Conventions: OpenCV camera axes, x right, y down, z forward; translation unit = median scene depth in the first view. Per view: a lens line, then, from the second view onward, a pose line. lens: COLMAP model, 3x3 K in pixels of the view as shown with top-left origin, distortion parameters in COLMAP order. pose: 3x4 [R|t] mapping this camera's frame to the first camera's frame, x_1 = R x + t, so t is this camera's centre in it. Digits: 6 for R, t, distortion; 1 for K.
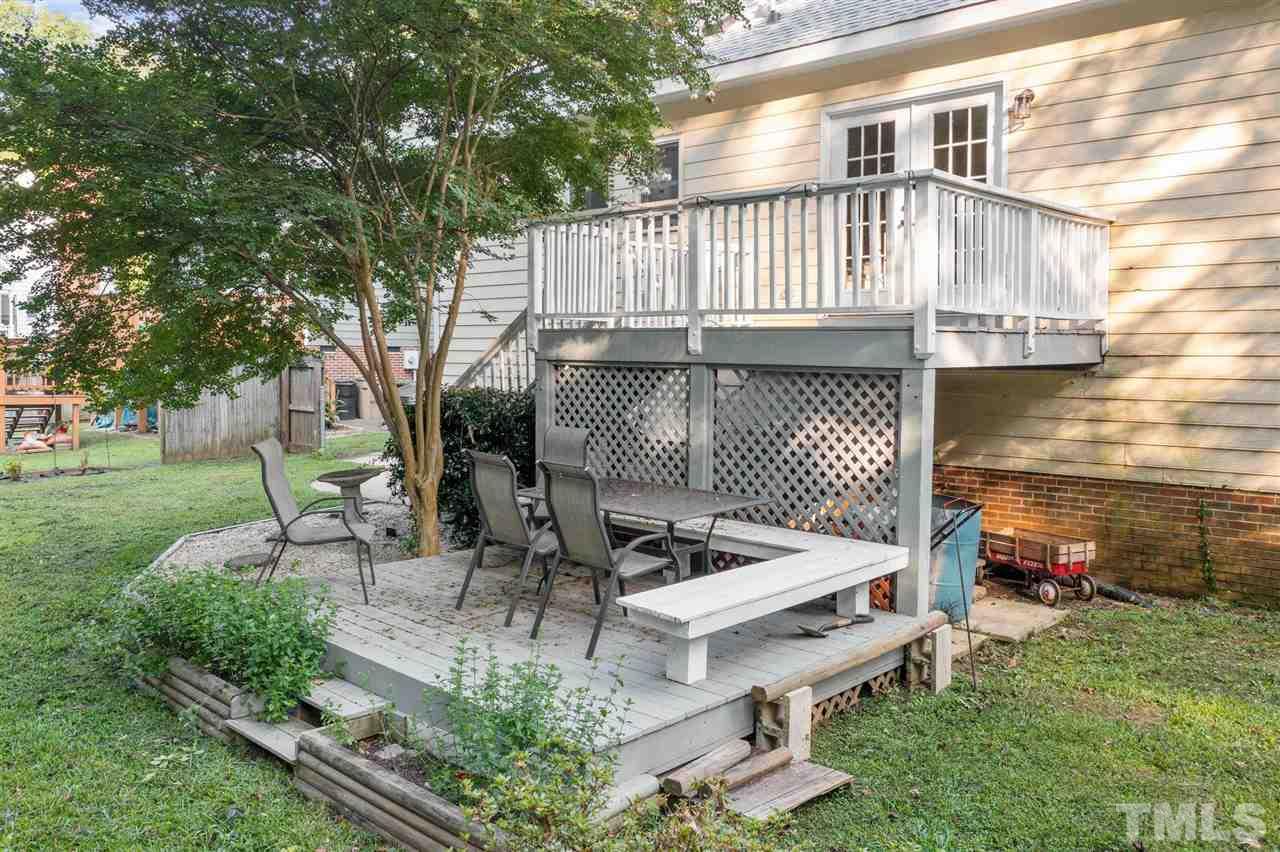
lens RADIAL K [[1028.7, 0, 640.0], [0, 1028.7, 426.0], [0, 0, 1]] dist [-0.002919, -0.007784]
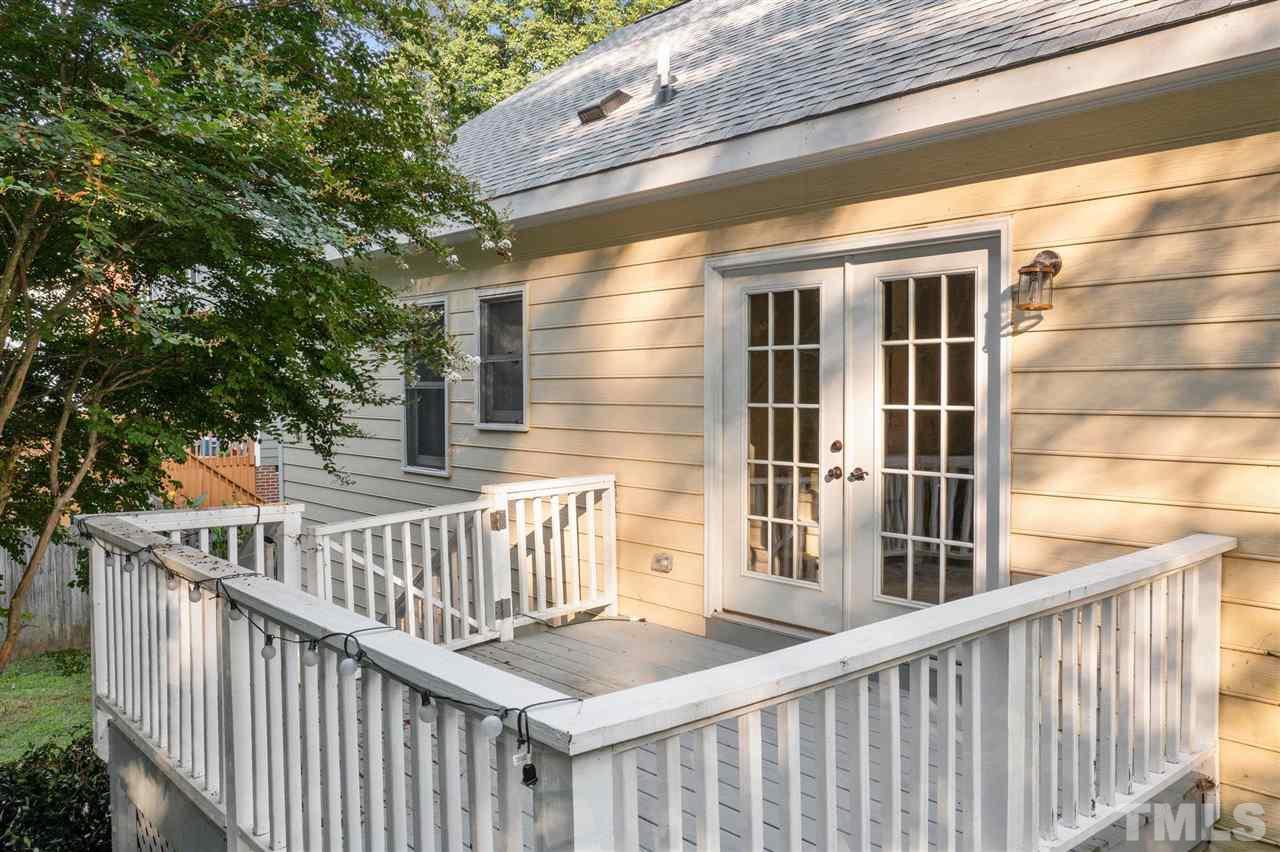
lens RADIAL K [[1010.8, 0, 640.0], [0, 1010.8, 426.0], [0, 0, 1]] dist [-0.001539, 0.002411]
pose [[0.994891, -0.001454, -0.100943, 0.218813], [-0.002713, 0.999150, -0.041128, -0.211264], [0.100917, 0.041191, 0.994042, 0.474569]]
